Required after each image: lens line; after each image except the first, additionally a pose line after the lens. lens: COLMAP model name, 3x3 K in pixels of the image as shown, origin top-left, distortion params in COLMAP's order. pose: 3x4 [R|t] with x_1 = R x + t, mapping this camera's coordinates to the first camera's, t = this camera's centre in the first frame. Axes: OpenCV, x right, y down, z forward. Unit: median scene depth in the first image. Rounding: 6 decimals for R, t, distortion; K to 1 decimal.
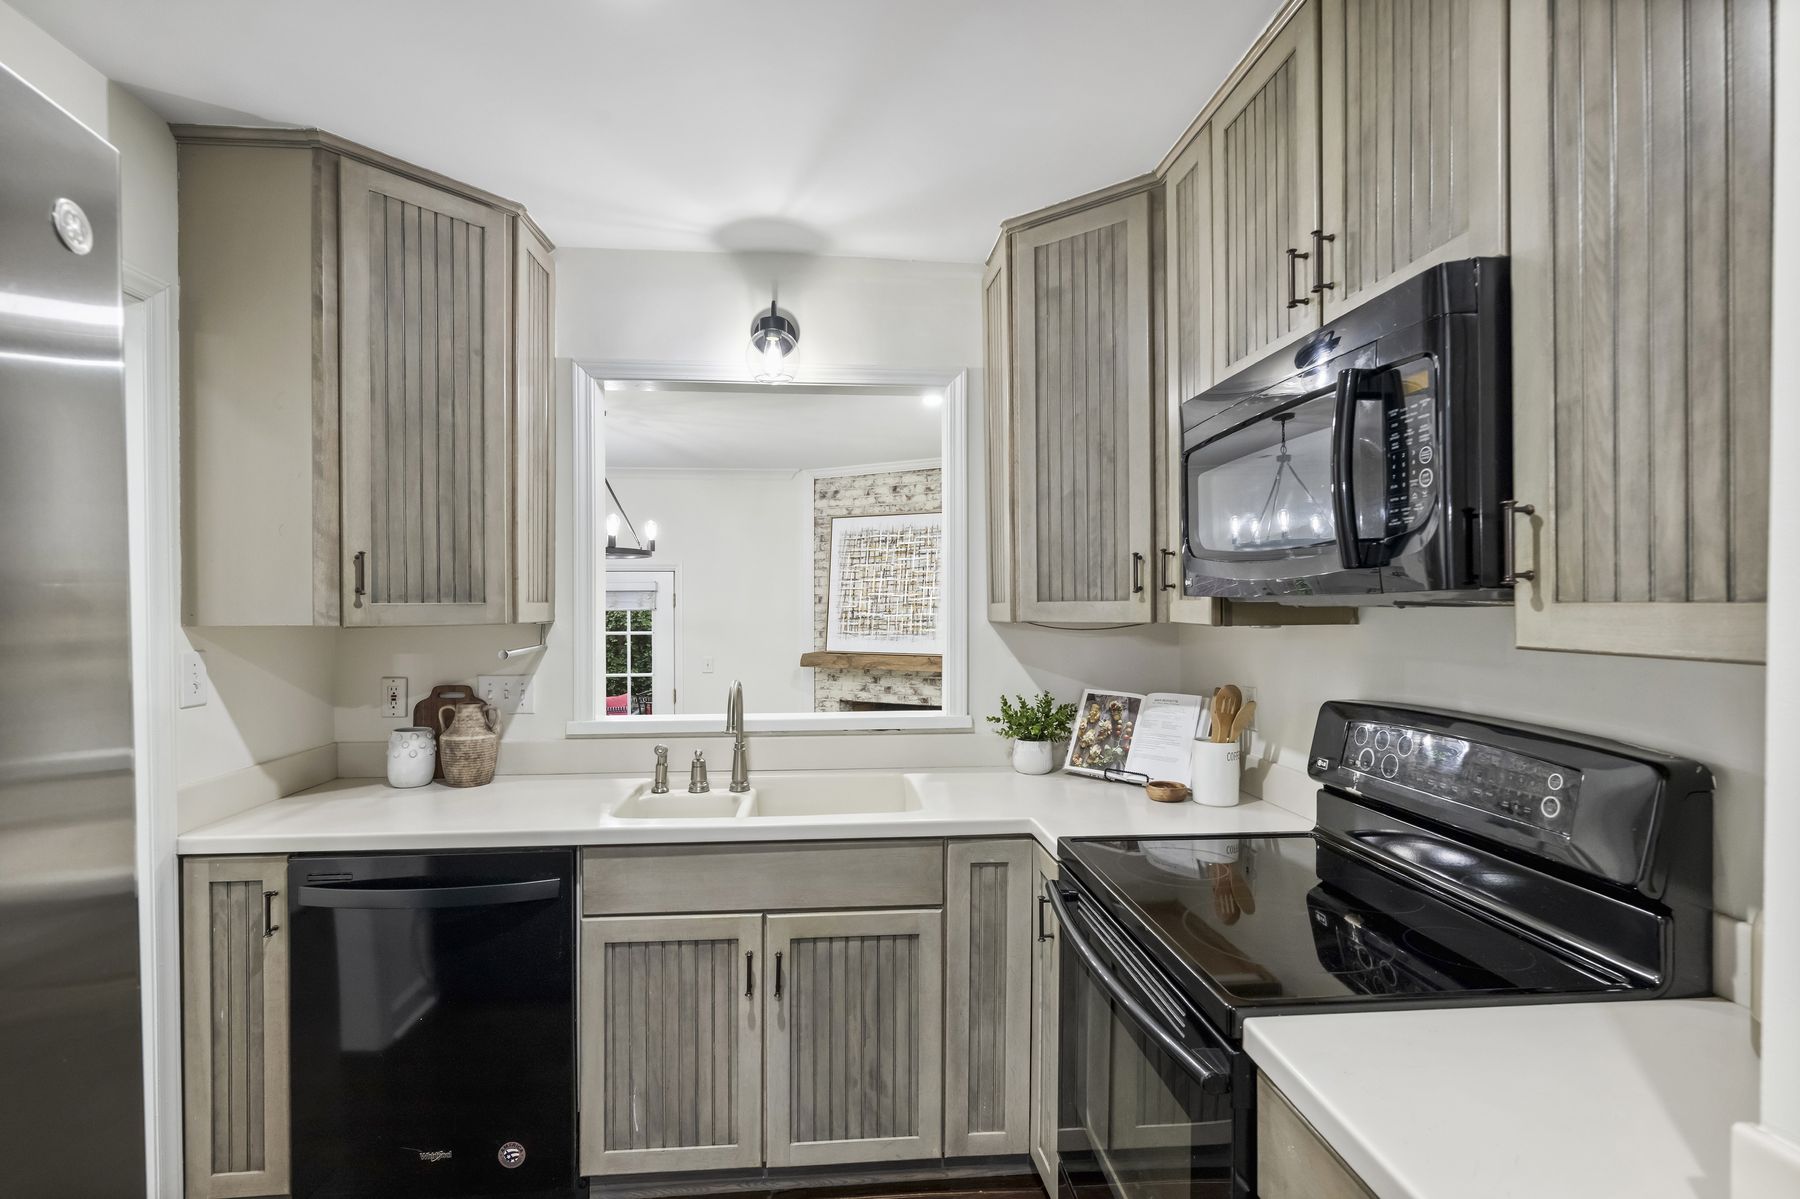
lens RADIAL K [[848.5, 0, 900.0], [0, 848.5, 599.5], [0, 0, 1]] dist [0.000286, 0.000089]
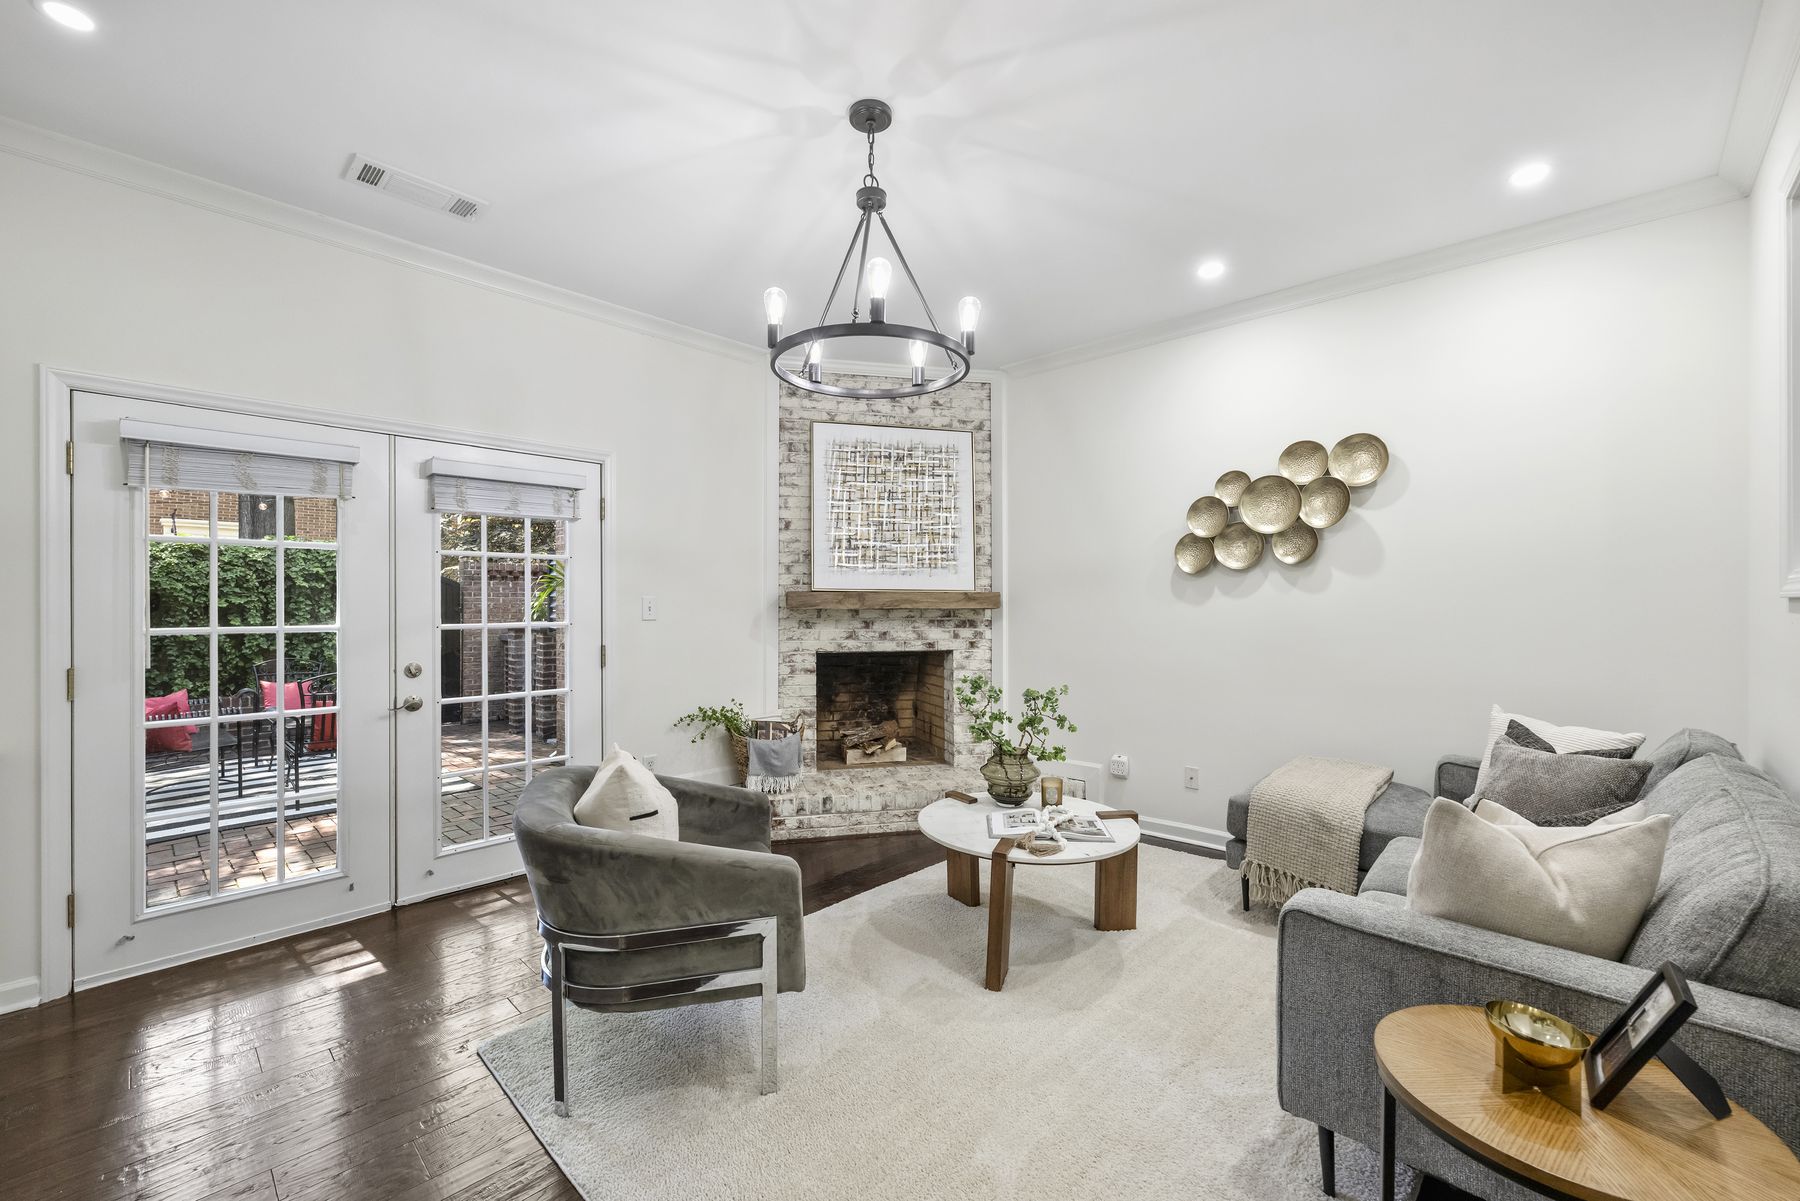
lens RADIAL K [[718.0, 0, 905.4], [0, 718.0, 601.7], [0, 0, 1]] dist [-0.000455, 0.000038]
pose [[0.761163, 0.002725, 0.648555, -0.460765], [-0.005829, 0.999980, 0.002640, 0.071344], [-0.648534, -0.005790, 0.761163, 0.447548]]
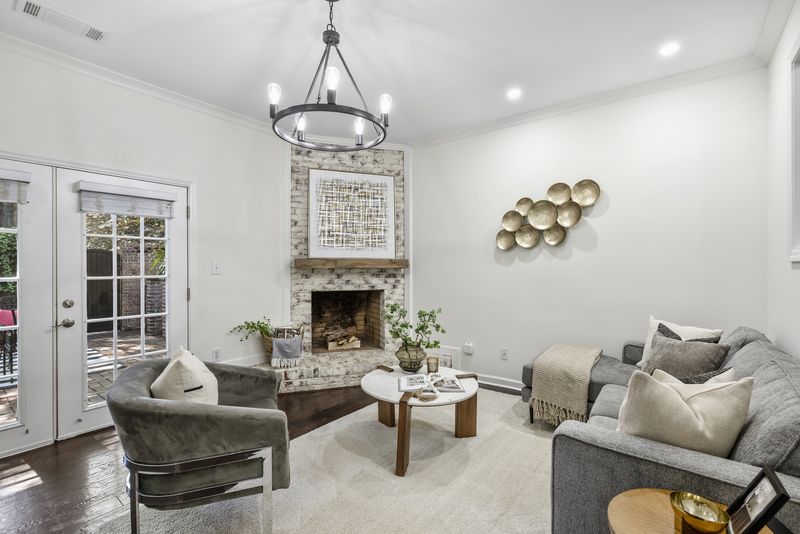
lens RADIAL K [[353.8, 0, 401.6], [0, 353.8, 264.8], [0, 0, 1]] dist [-0.001044, -0.000134]
pose [[0.694046, 0.003340, 0.719922, -0.425041], [-0.006624, 0.999977, 0.001747, 0.072509], [-0.719900, -0.005981, 0.694052, 0.467509]]
